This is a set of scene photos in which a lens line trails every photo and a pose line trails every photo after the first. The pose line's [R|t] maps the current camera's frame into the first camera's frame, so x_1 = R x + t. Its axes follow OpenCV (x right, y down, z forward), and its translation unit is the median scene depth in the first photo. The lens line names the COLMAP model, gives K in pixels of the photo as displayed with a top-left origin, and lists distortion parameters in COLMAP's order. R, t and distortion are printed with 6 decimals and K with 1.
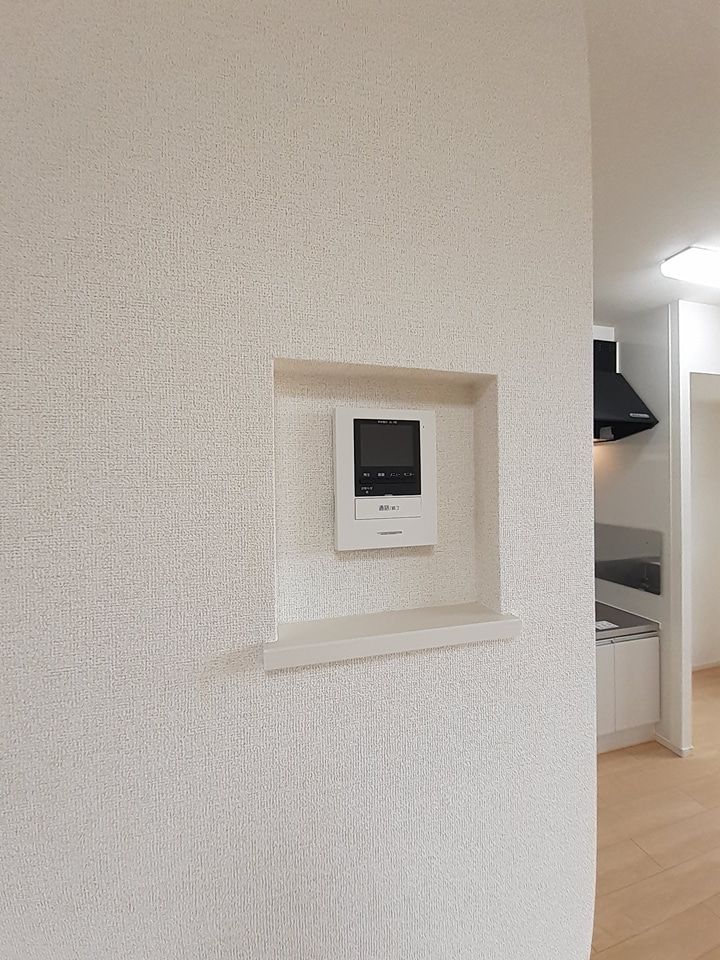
lens RADIAL K [[385.8, 0, 347.8], [0, 385.8, 495.6], [0, 0, 1]] dist [-0.026121, -0.000011]
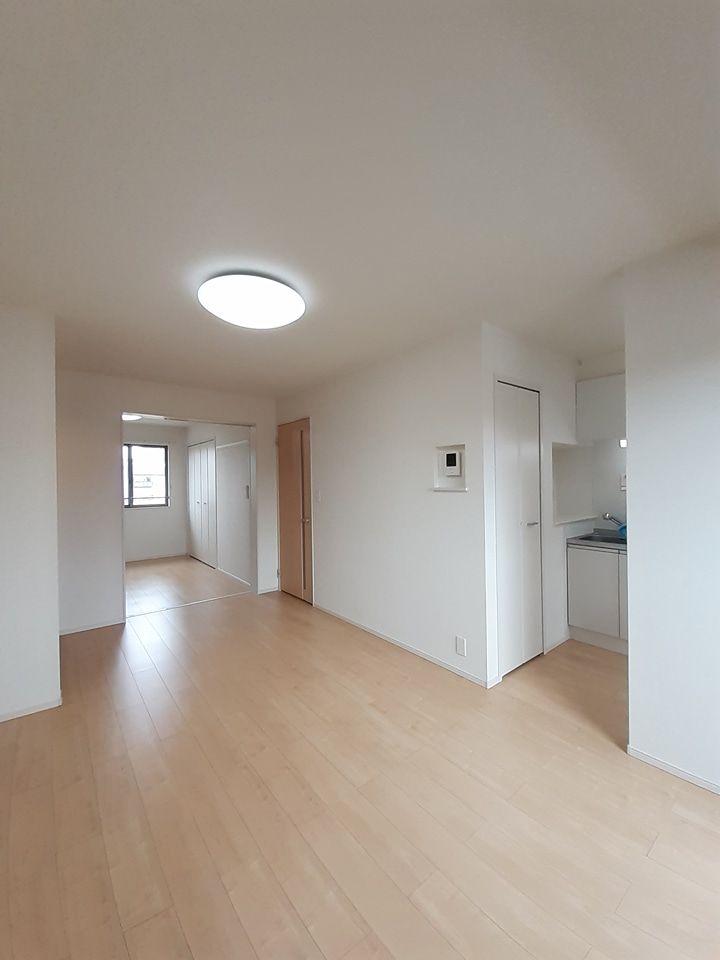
lens RADIAL K [[383.0, 0, 360.0], [0, 383.0, 480.0], [0, 0, 1]] dist [-0.000007, -0.020808]
pose [[0.441266, 0.015031, -0.897251, 1.044607], [-0.020662, 0.999765, 0.006587, 0.044177], [0.897139, 0.015633, 0.441472, -0.626842]]
